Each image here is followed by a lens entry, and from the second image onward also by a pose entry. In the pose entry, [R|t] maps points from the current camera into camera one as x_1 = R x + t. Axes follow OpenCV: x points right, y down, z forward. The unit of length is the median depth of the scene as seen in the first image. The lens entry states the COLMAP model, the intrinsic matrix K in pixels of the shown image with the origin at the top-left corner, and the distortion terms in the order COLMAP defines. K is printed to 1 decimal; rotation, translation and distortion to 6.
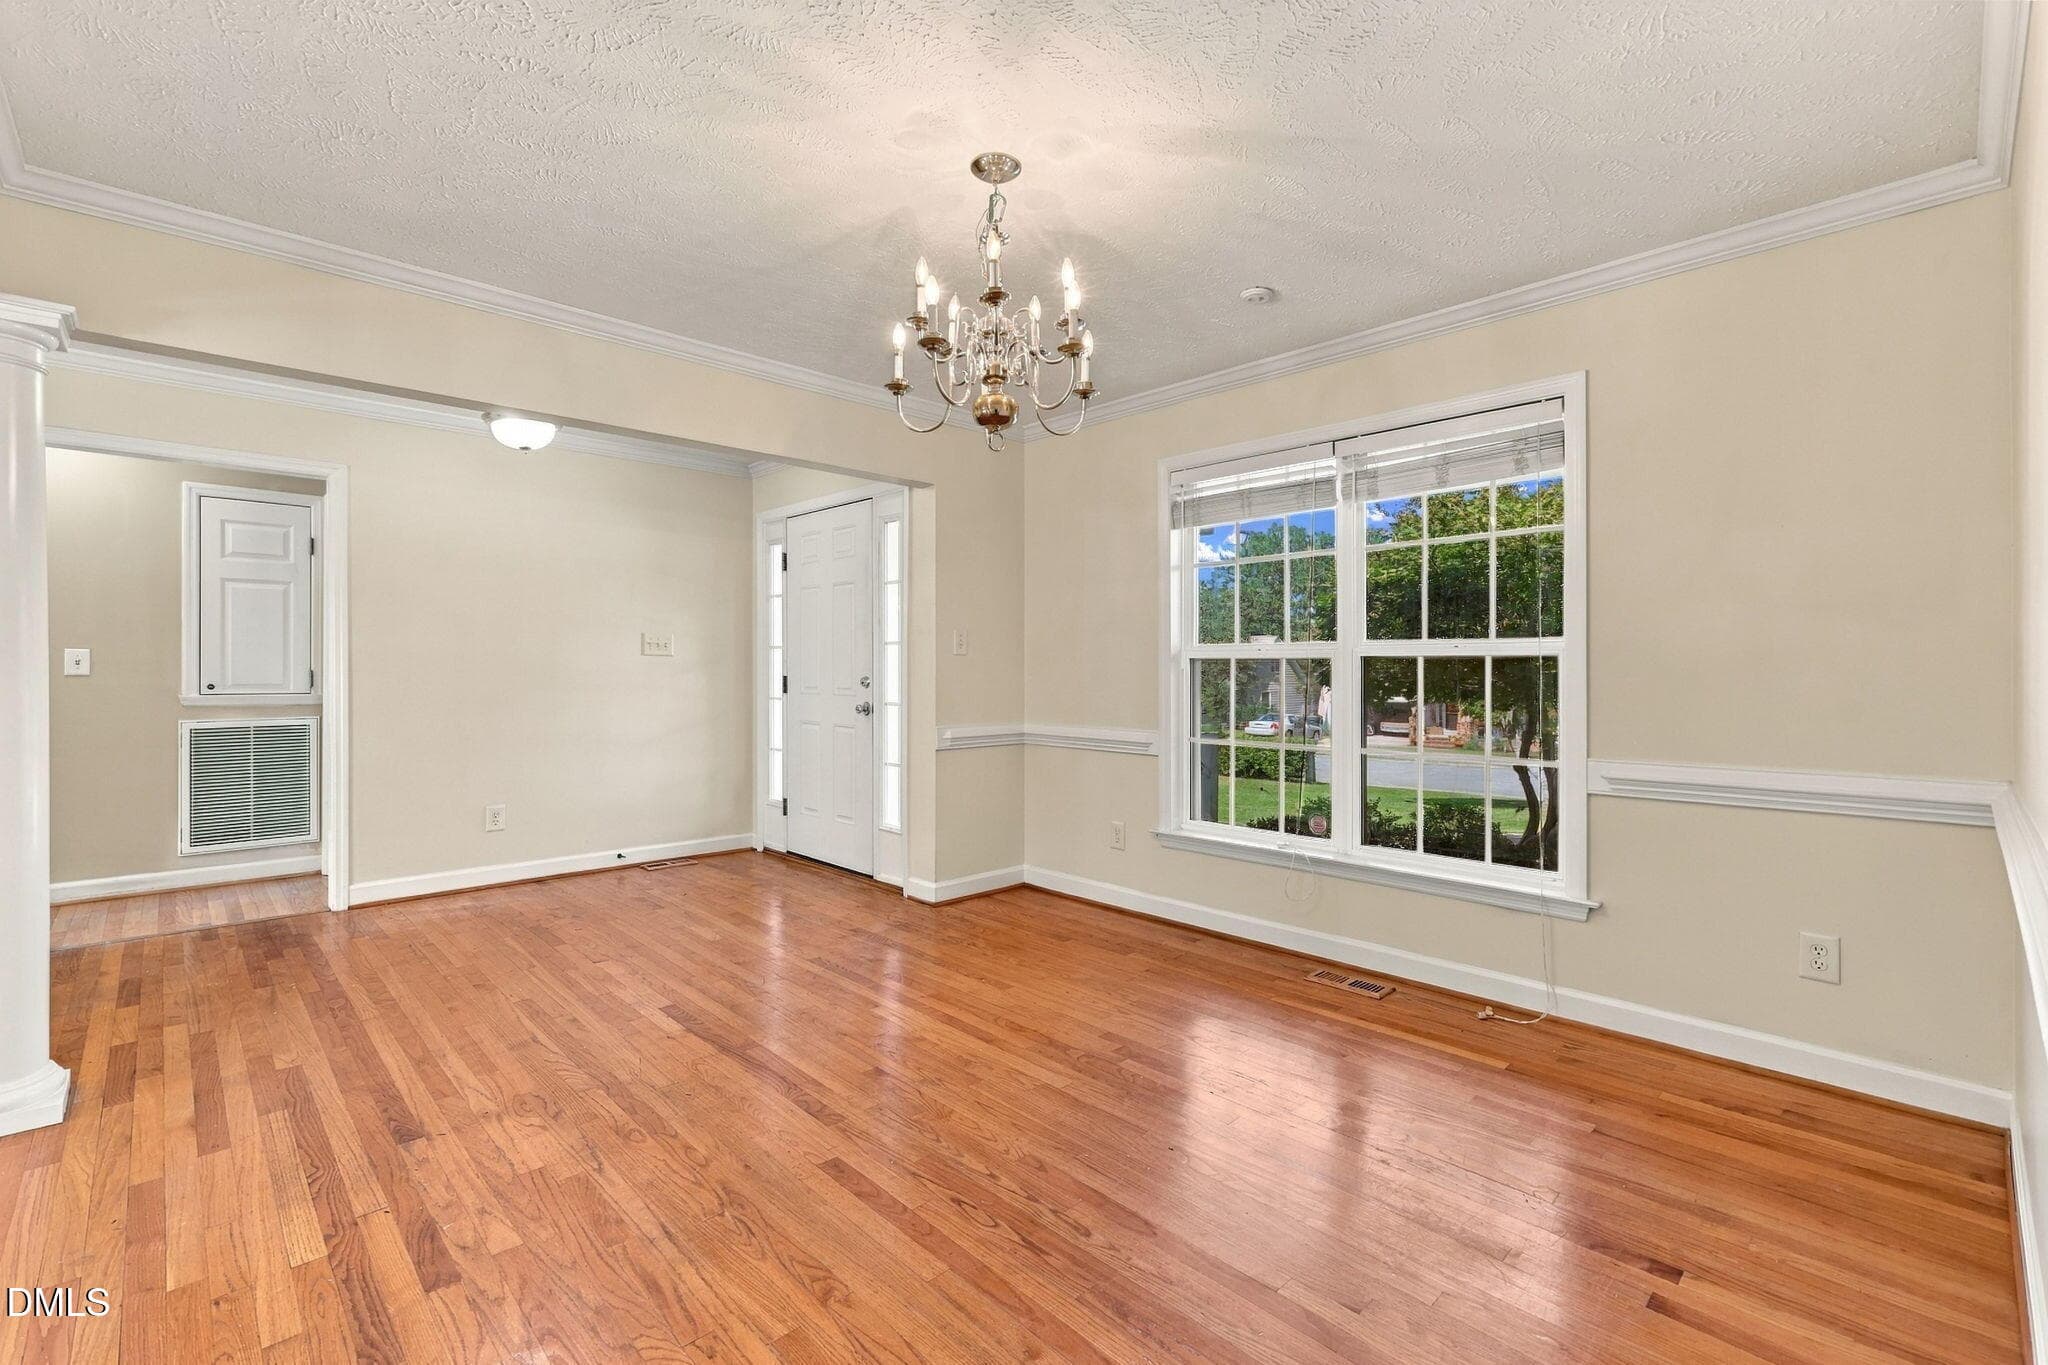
lens RADIAL K [[899.5, 0, 1029.5], [0, 899.5, 675.2], [0, 0, 1]] dist [0.006723, 0.000688]
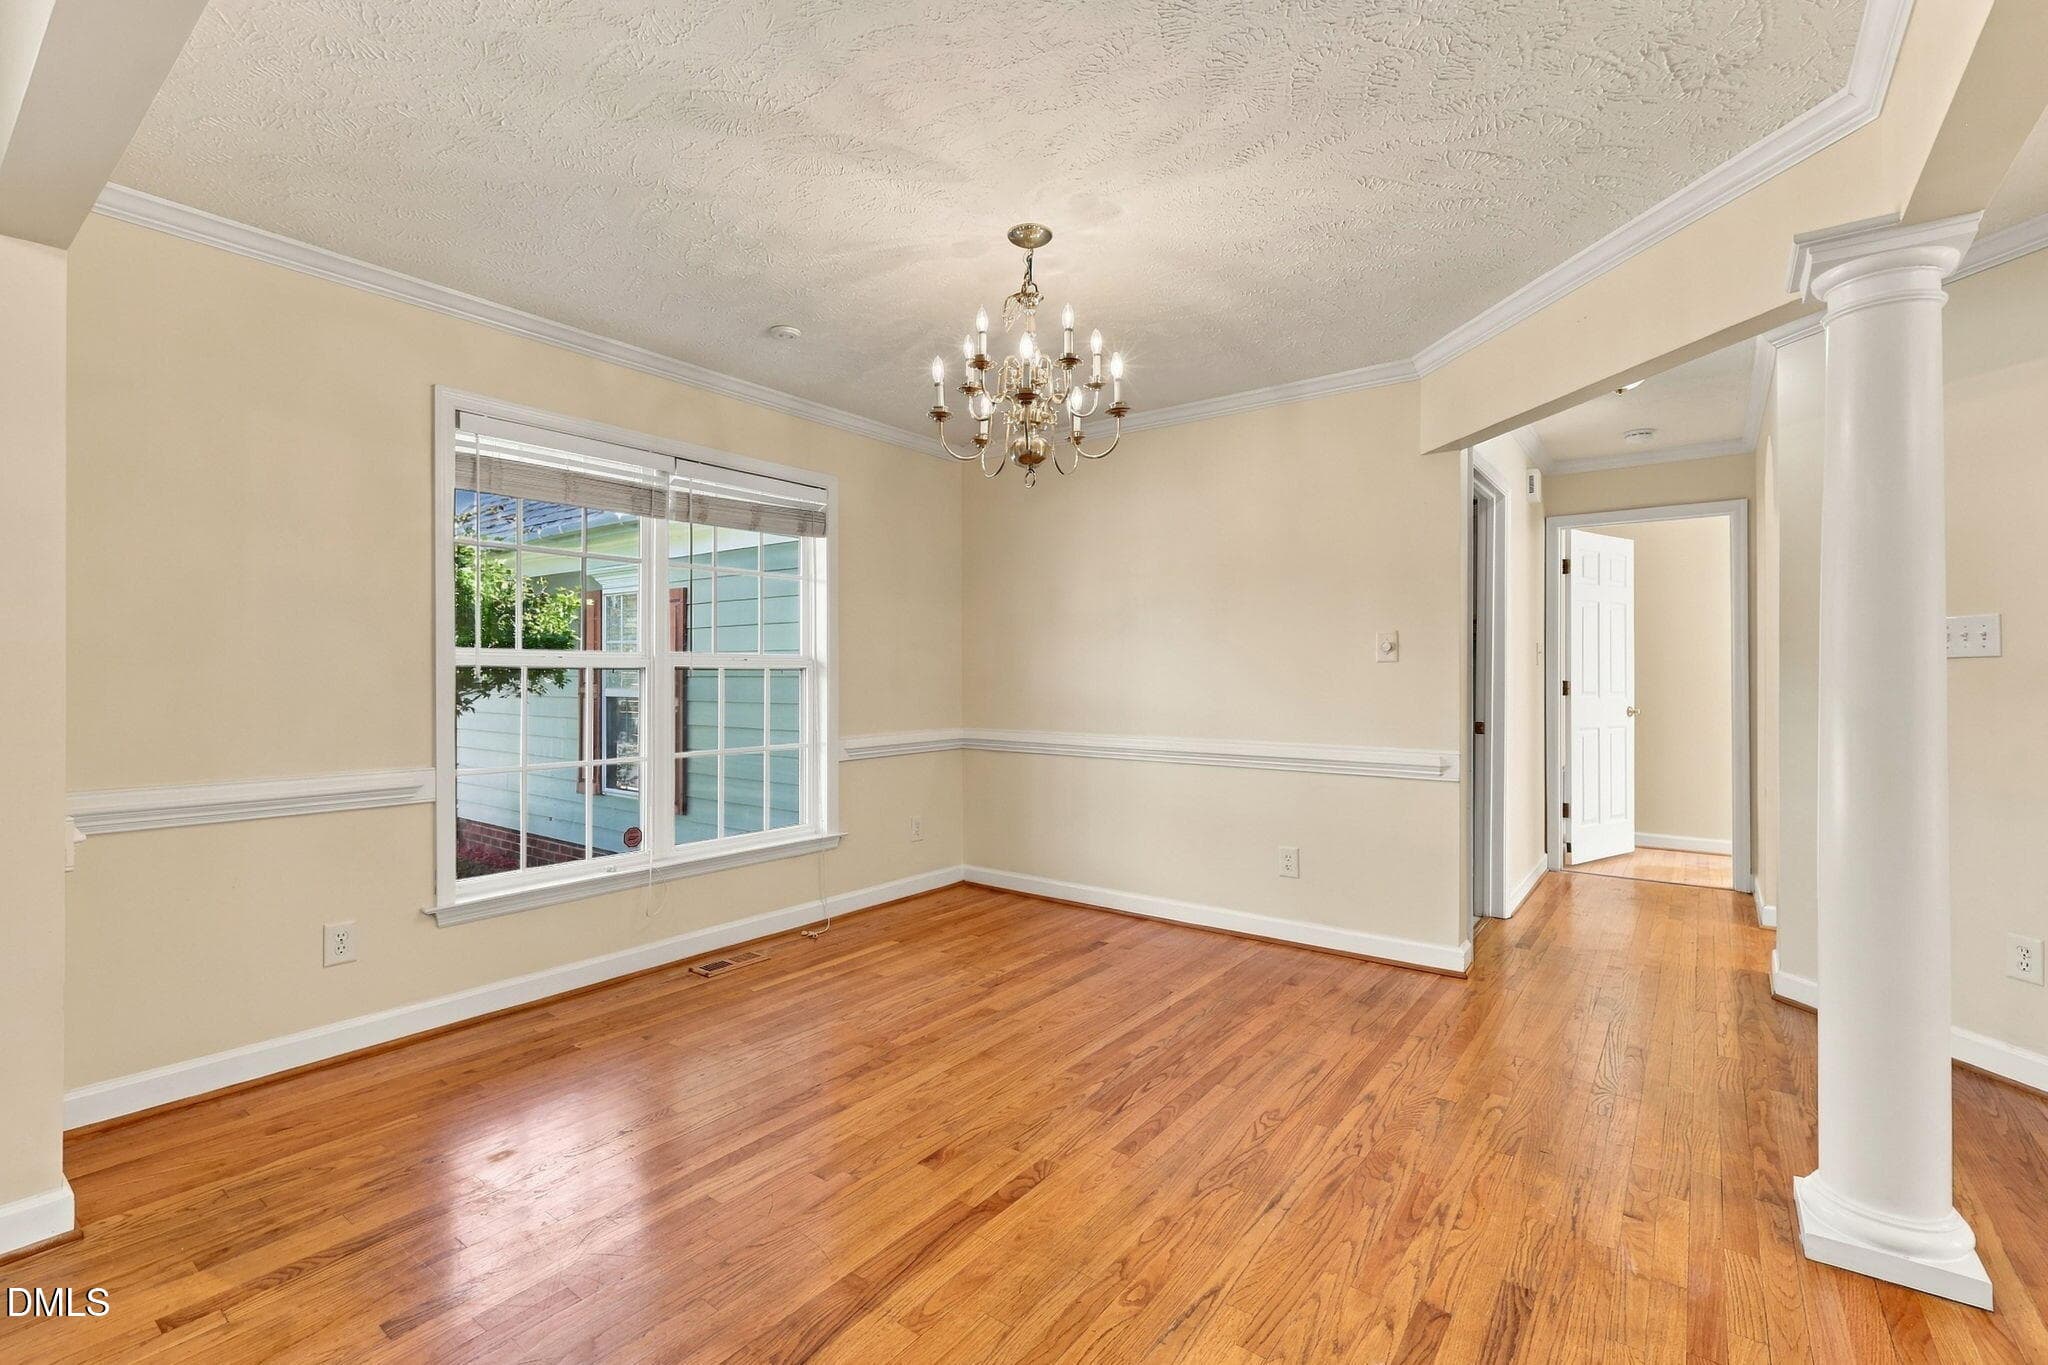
lens RADIAL K [[899.5, 0, 1026.2], [0, 899.5, 677.1], [0, 0, 1]] dist [0.006723, 0.000688]
pose [[-0.160176, -0.002280, 0.987086, -1.058116], [0.006925, 0.999970, 0.003434, -0.013454], [-0.987064, 0.007385, -0.160155, 1.089793]]
